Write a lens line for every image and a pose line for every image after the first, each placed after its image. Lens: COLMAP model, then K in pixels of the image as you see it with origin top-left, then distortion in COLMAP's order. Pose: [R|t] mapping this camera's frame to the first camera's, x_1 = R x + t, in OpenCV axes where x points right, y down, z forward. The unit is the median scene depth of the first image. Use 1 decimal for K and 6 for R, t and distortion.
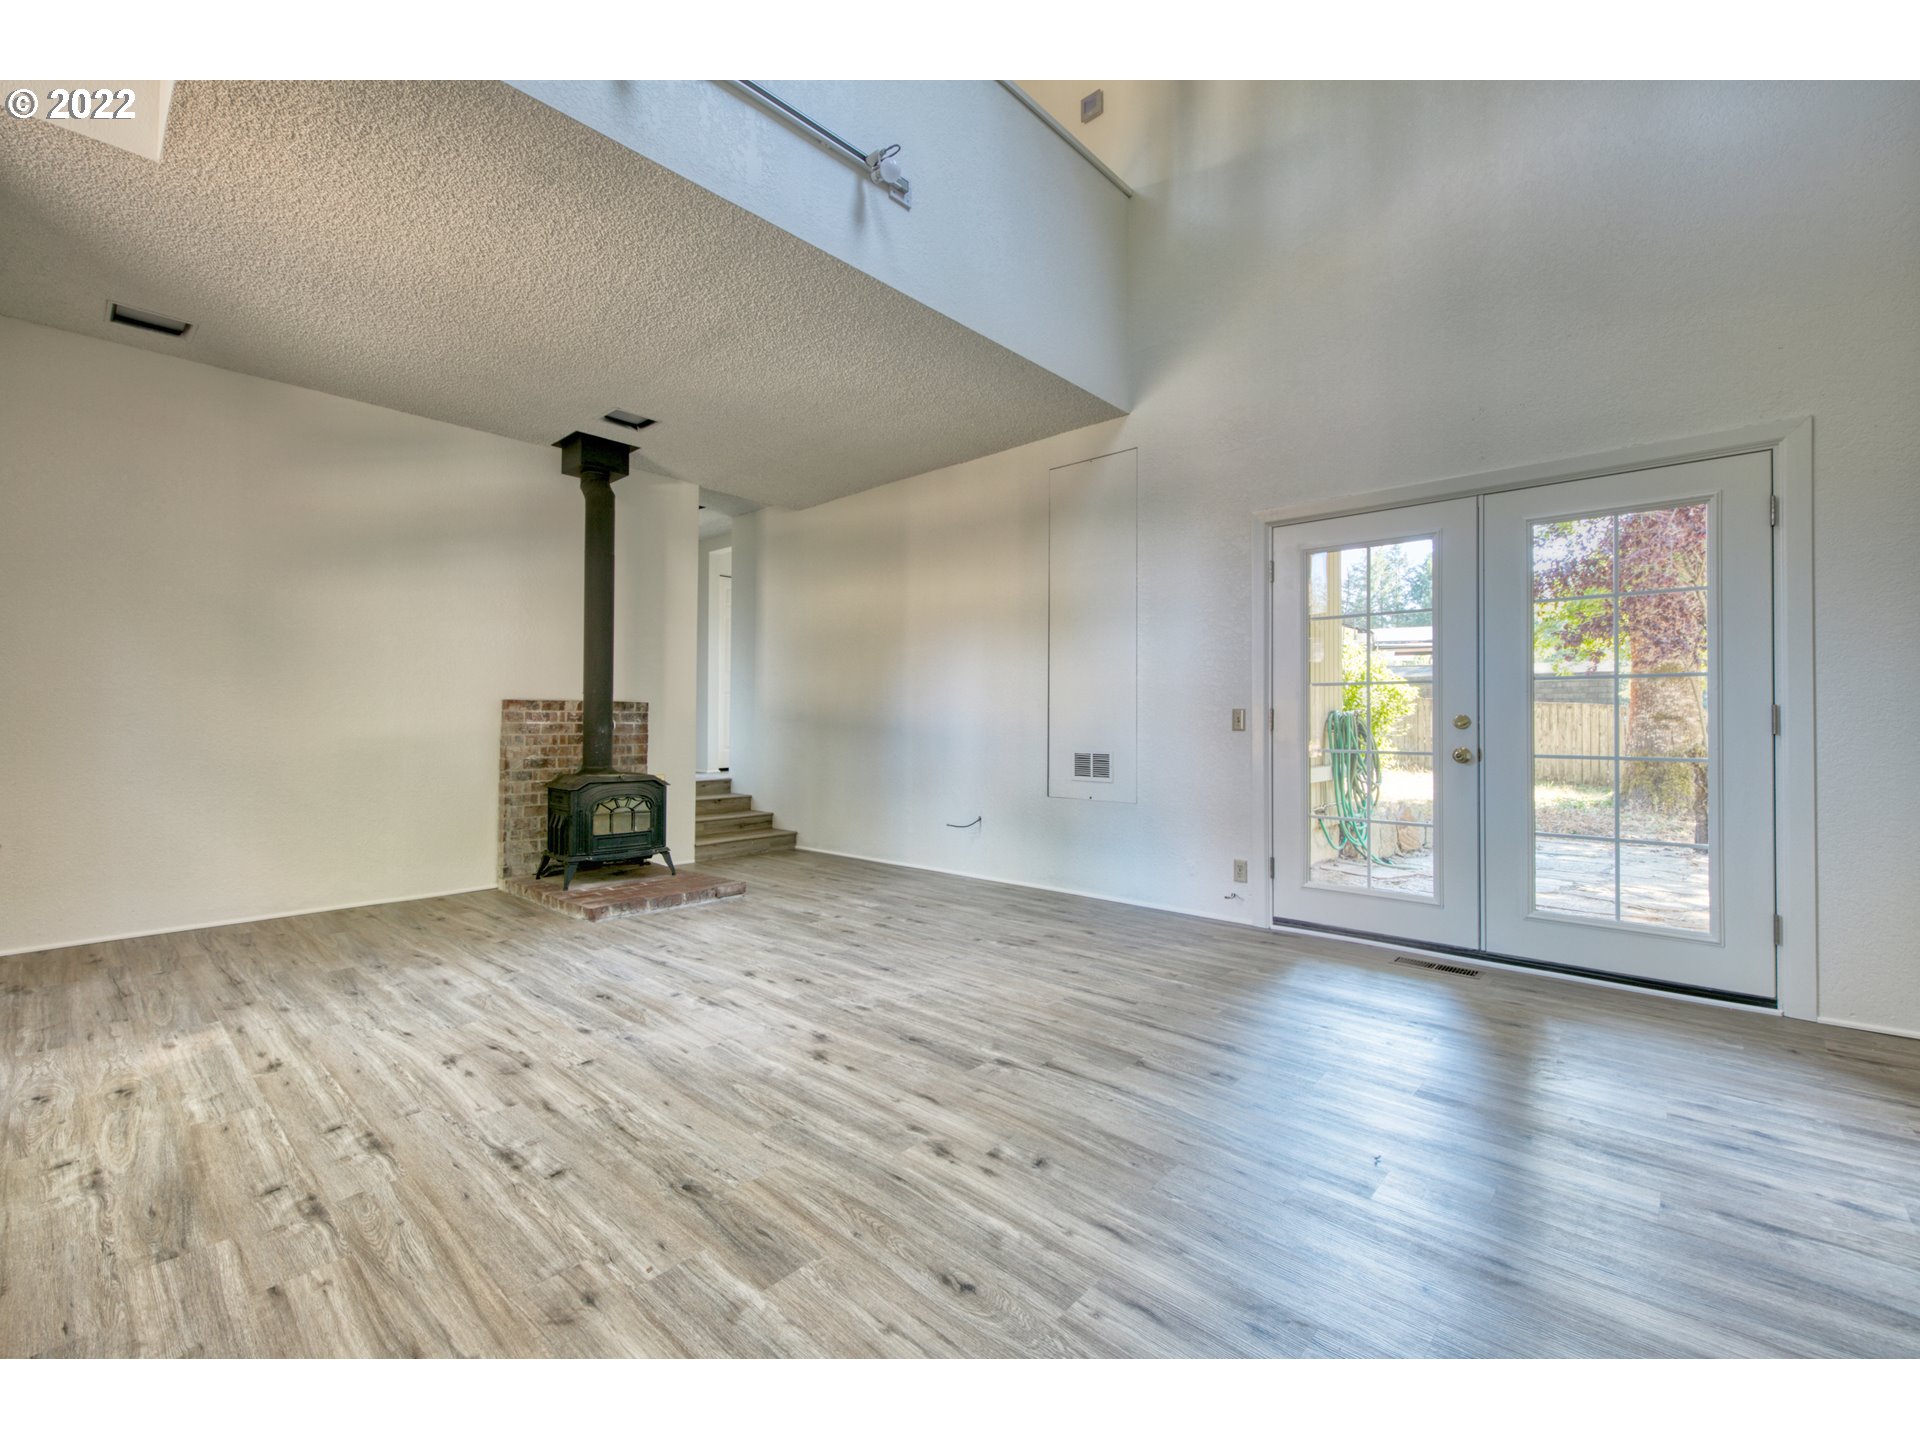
lens RADIAL K [[796.9, 0, 960.0], [0, 796.9, 720.0], [0, 0, 1]] dist [0.013428, -0.000361]
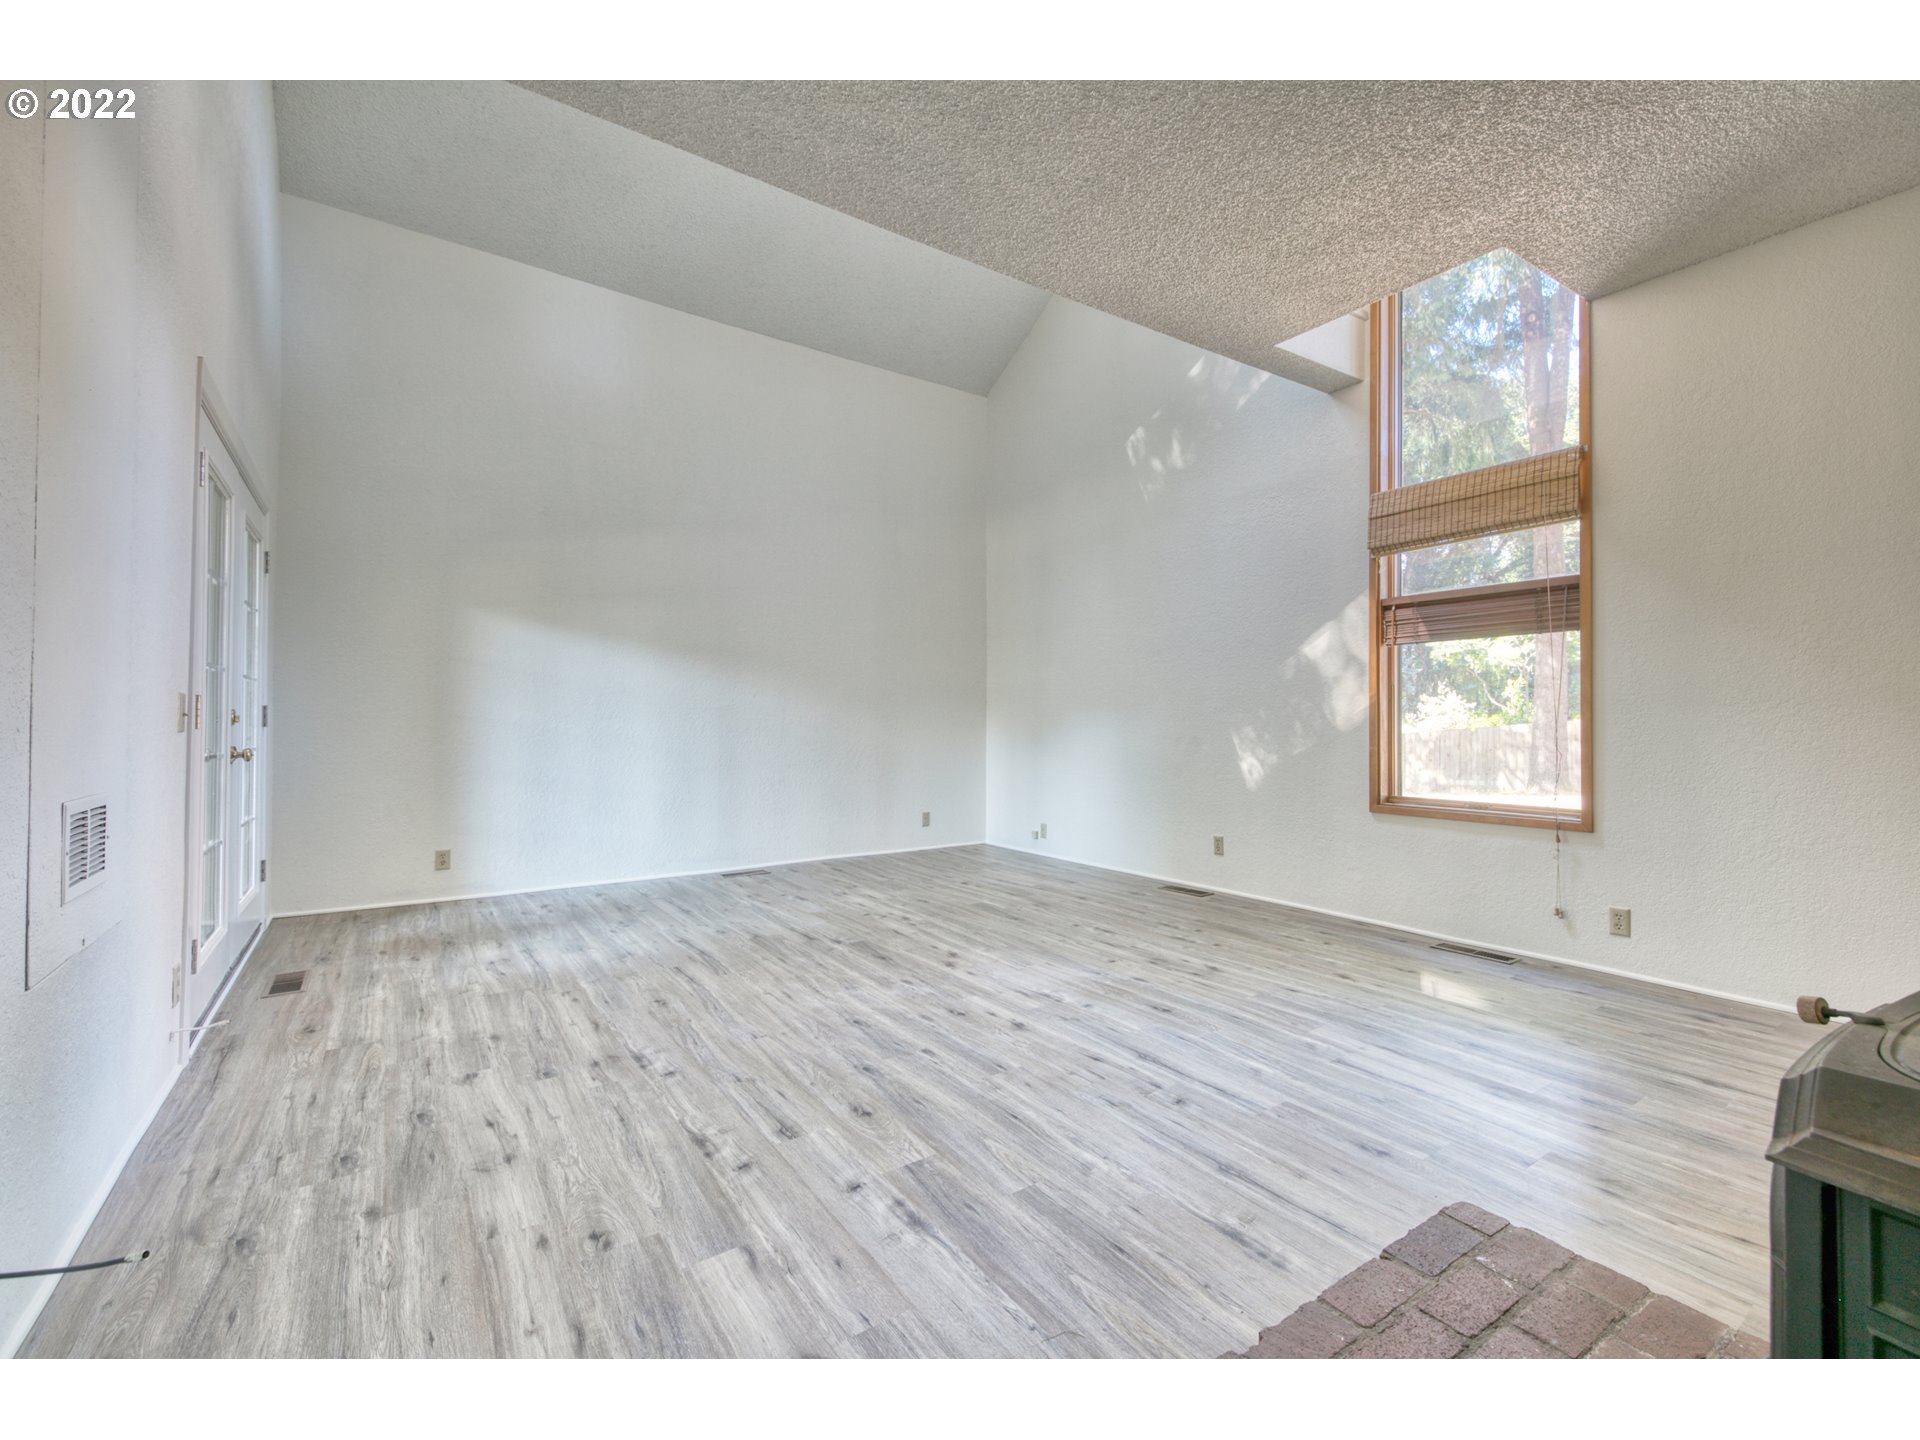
lens RADIAL K [[796.9, 0, 960.0], [0, 796.9, 720.0], [0, 0, 1]] dist [0.013428, -0.000361]
pose [[-0.972383, -0.004124, 0.233354, -0.451563], [-0.005499, 0.999971, -0.005240, 0.006621], [-0.233325, -0.006379, -0.972378, 2.075118]]
